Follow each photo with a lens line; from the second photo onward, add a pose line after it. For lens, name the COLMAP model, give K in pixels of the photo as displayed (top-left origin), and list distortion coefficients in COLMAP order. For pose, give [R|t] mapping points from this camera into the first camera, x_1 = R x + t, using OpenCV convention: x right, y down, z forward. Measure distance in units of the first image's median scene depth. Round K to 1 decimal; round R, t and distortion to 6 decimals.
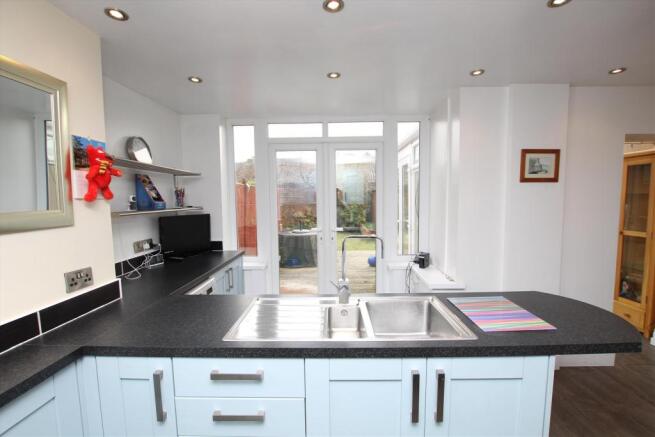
lens RADIAL K [[302.3, 0, 327.1], [0, 302.3, 222.8], [0, 0, 1]] dist [-0.025348, 0.000076]
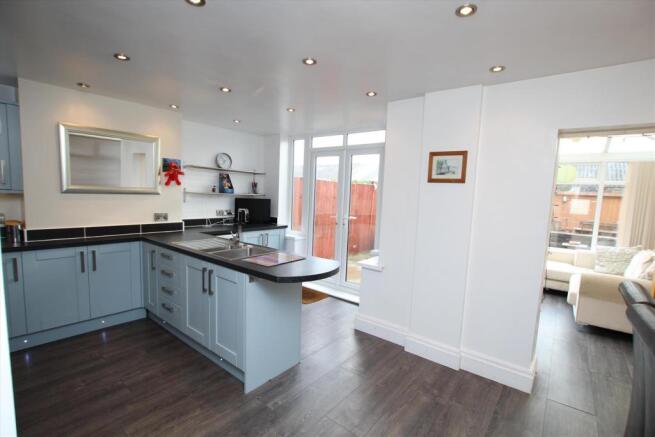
lens RADIAL K [[302.3, 0, 327.1], [0, 302.3, 222.8], [0, 0, 1]] dist [-0.025348, 0.000076]
pose [[0.797447, 0.101886, -0.594725, 1.013301], [-0.099094, 0.994372, 0.037479, 0.005546], [0.595197, 0.029046, 0.803055, -0.097347]]
